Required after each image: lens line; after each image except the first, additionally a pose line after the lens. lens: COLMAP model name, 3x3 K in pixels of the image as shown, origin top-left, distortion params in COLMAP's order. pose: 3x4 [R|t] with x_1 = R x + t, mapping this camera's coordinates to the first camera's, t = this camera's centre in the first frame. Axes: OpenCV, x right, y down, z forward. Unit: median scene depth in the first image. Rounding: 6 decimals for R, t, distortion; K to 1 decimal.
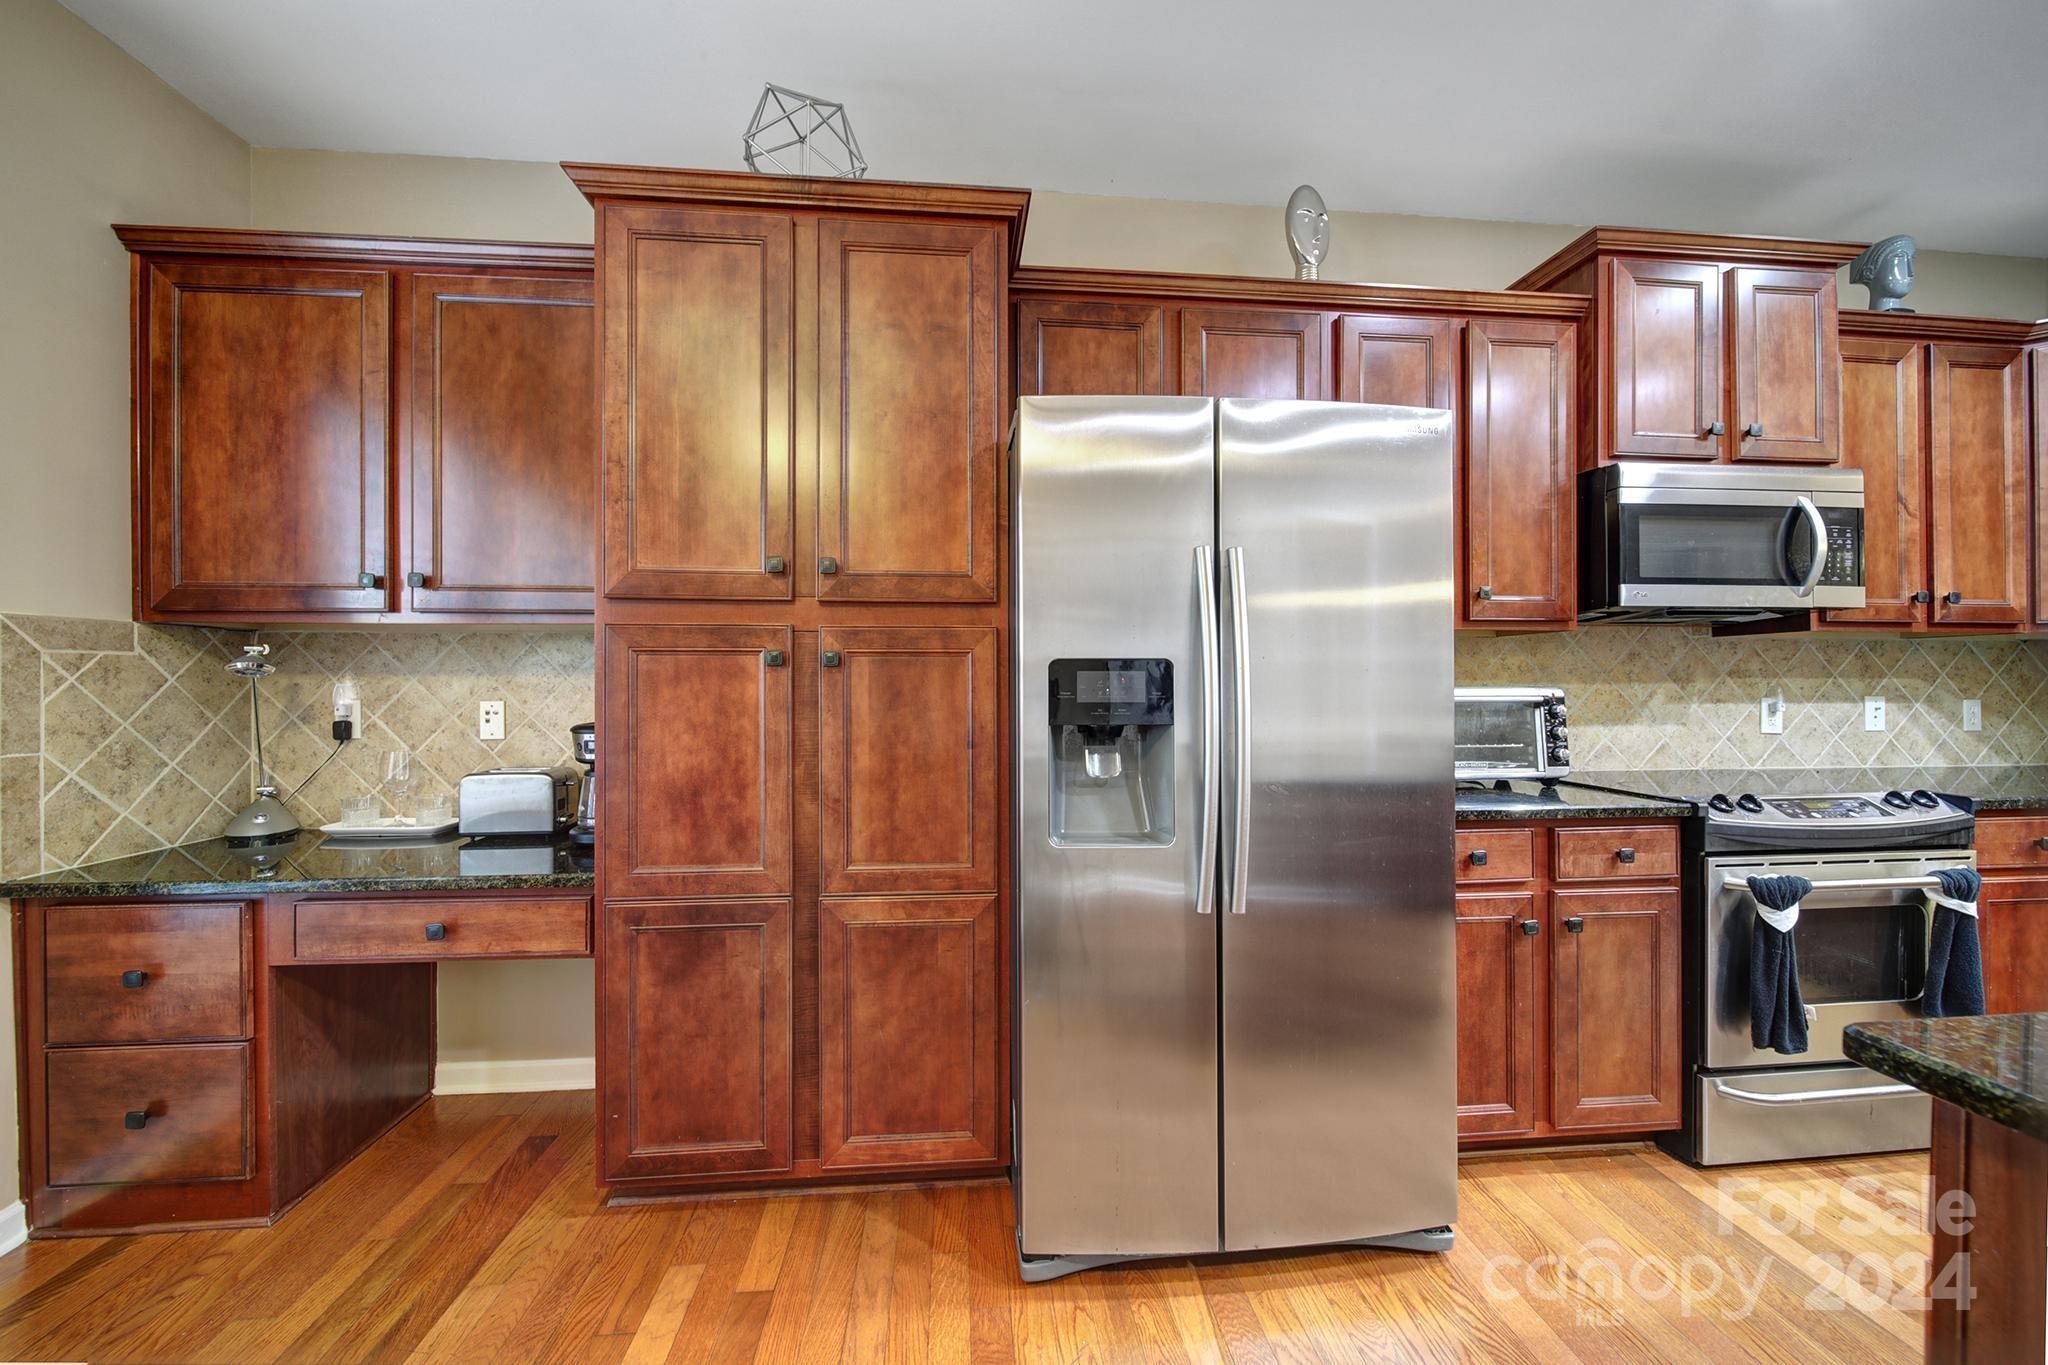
lens RADIAL K [[738.6, 0, 1026.0], [0, 738.6, 679.7], [0, 0, 1]] dist [-0.001948, -0.000395]
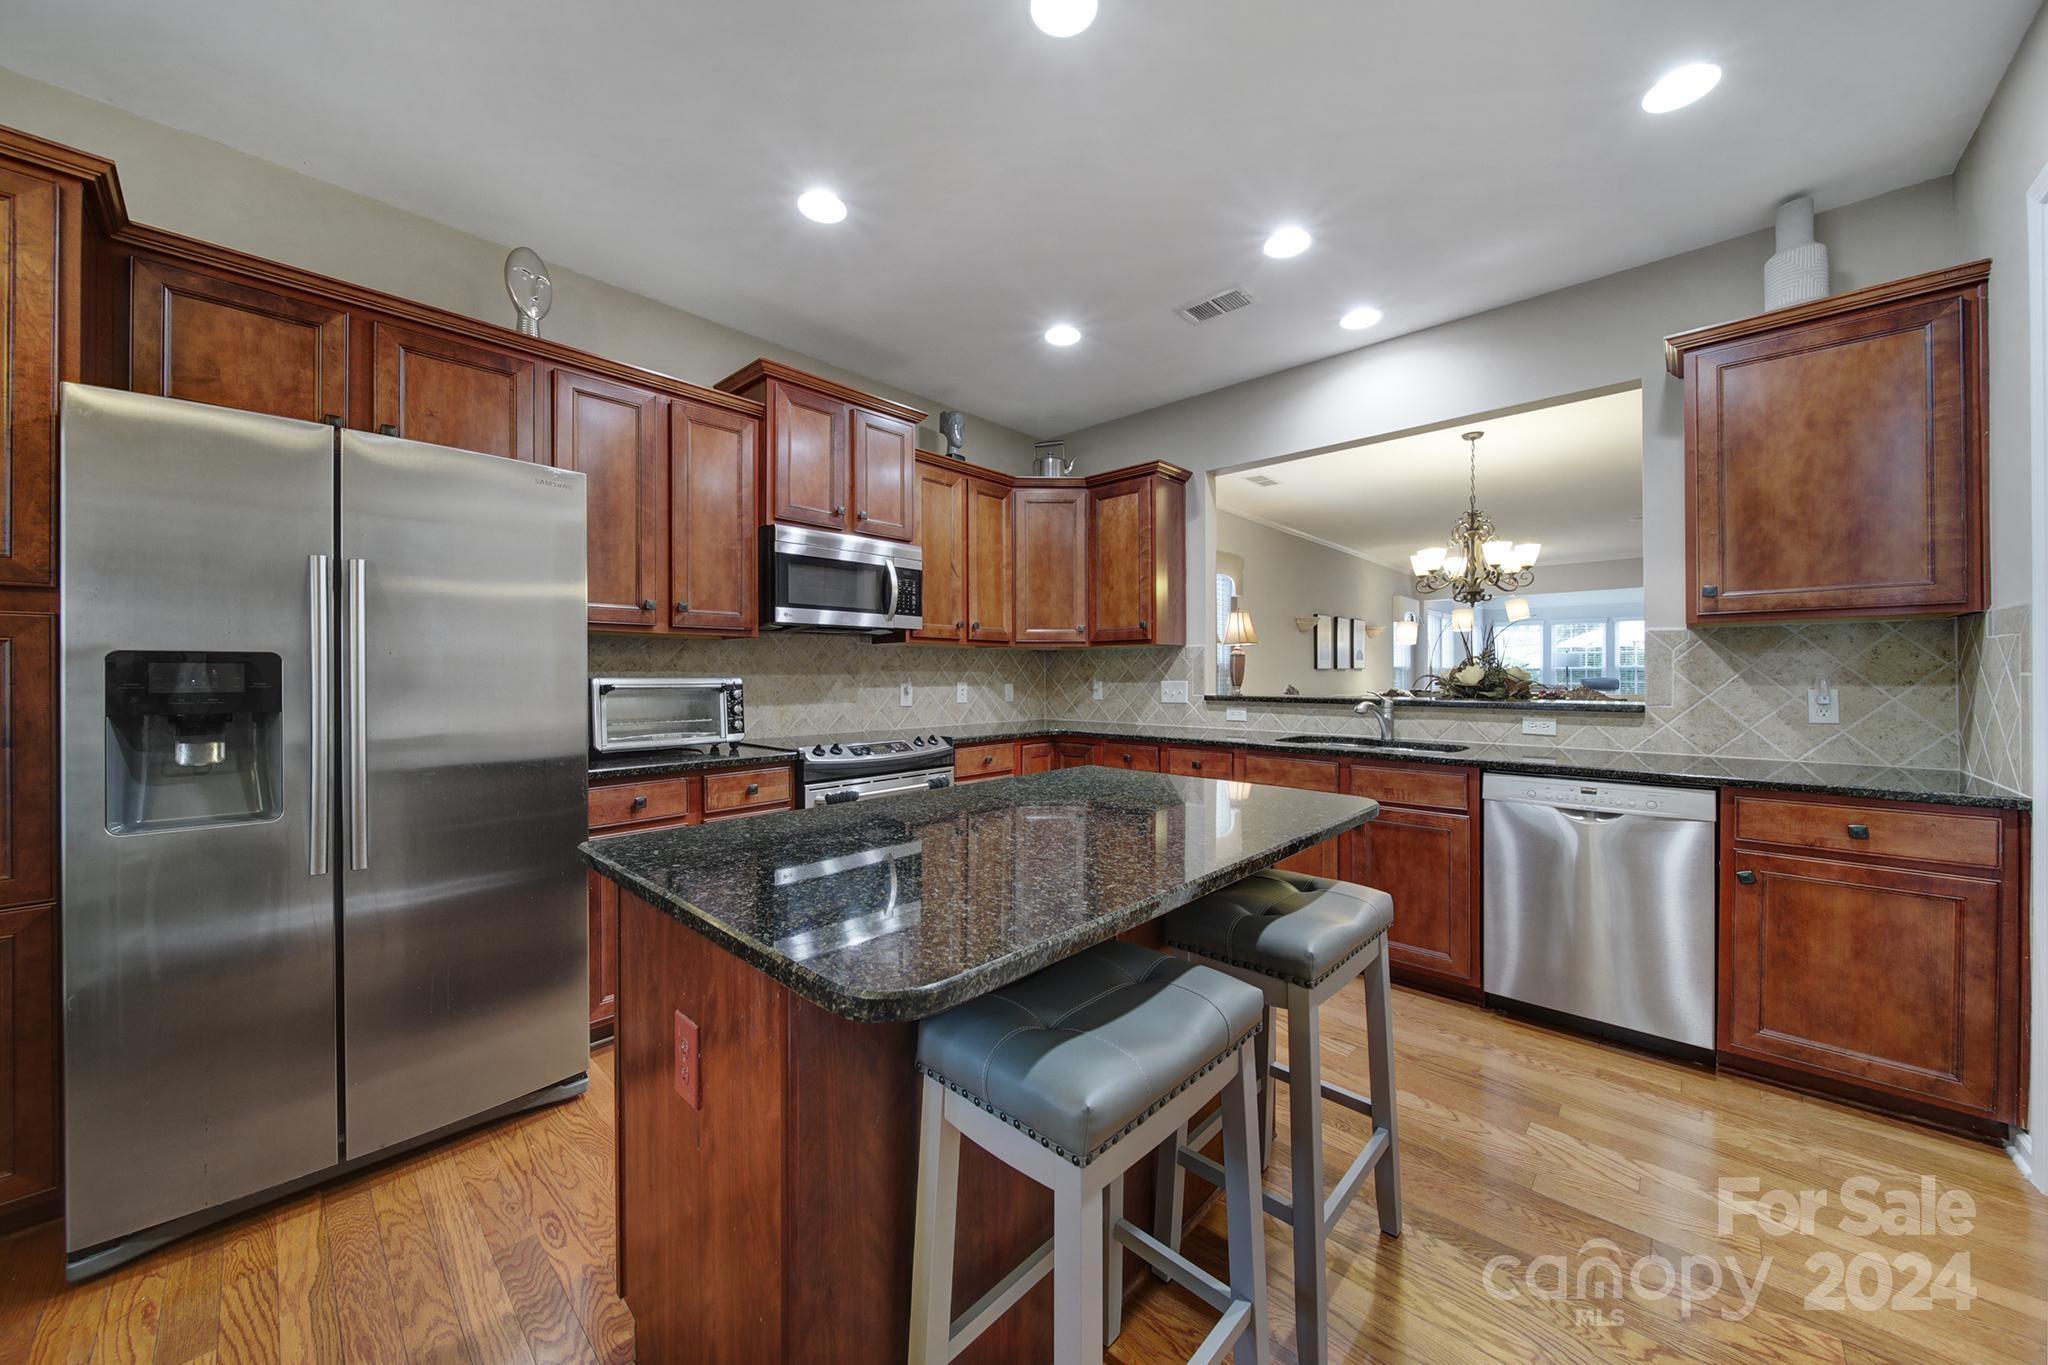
lens RADIAL K [[719.0, 0, 1026.1], [0, 719.0, 672.3], [0, 0, 1]] dist [0.002035, -0.002244]
pose [[0.745220, 0.000880, 0.666818, 0.212848], [-0.001055, 0.999999, -0.000141, 0.000246], [-0.666818, -0.000598, 0.745221, -0.379600]]
